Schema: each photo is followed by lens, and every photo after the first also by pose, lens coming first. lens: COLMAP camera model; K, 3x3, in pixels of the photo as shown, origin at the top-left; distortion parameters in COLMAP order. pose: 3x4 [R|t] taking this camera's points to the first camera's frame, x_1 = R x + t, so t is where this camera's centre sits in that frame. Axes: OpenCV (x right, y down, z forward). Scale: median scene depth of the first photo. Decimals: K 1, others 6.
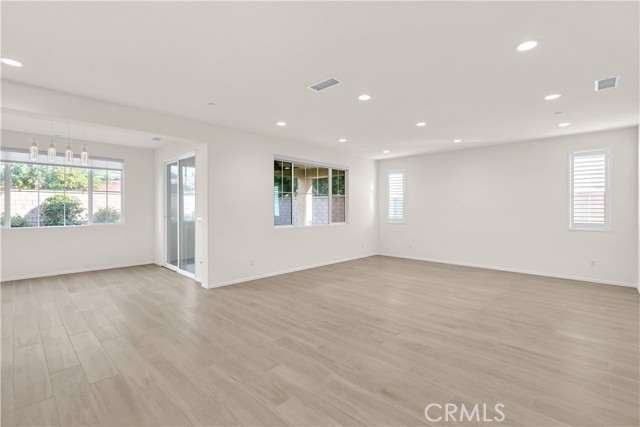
lens RADIAL K [[295.6, 0, 320.8], [0, 295.6, 209.7], [0, 0, 1]] dist [0.000113, 0.000208]
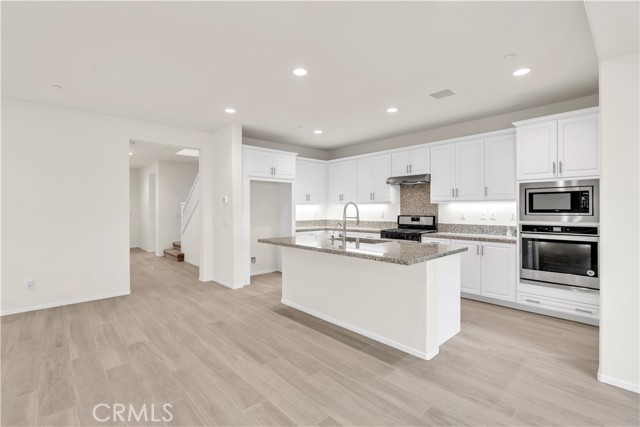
lens RADIAL K [[295.6, 0, 320.8], [0, 295.6, 209.7], [0, 0, 1]] dist [0.000113, 0.000208]
pose [[-0.997828, 0.003225, 0.065795, -0.409264], [0.003691, 0.999969, 0.006962, -0.003488], [-0.065771, 0.007190, -0.997809, 0.867620]]
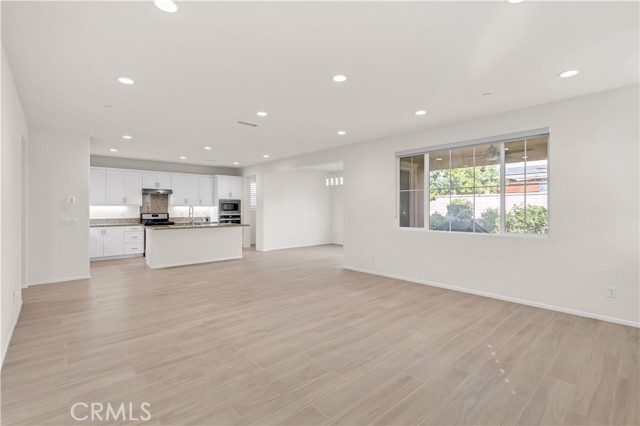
lens RADIAL K [[295.6, 0, 320.8], [0, 295.6, 209.2], [0, 0, 1]] dist [0.000113, 0.000208]
pose [[-0.074079, 0.000255, -0.997252, 0.876751], [-0.003203, 0.999995, 0.000494, -0.002493], [0.997247, 0.003231, -0.074078, 0.885832]]
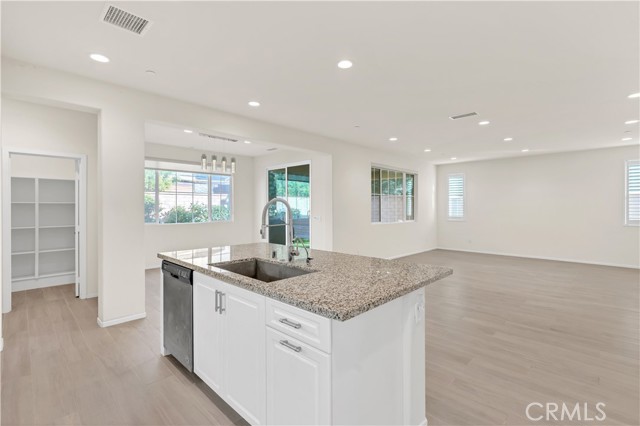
lens RADIAL K [[295.6, 0, 320.8], [0, 295.6, 209.2], [0, 0, 1]] dist [0.000113, 0.000208]
pose [[0.999929, 0.000249, -0.011955, -0.370208], [-0.000205, 0.999993, 0.003695, -0.003463], [0.011956, -0.003692, 0.999922, -0.204895]]
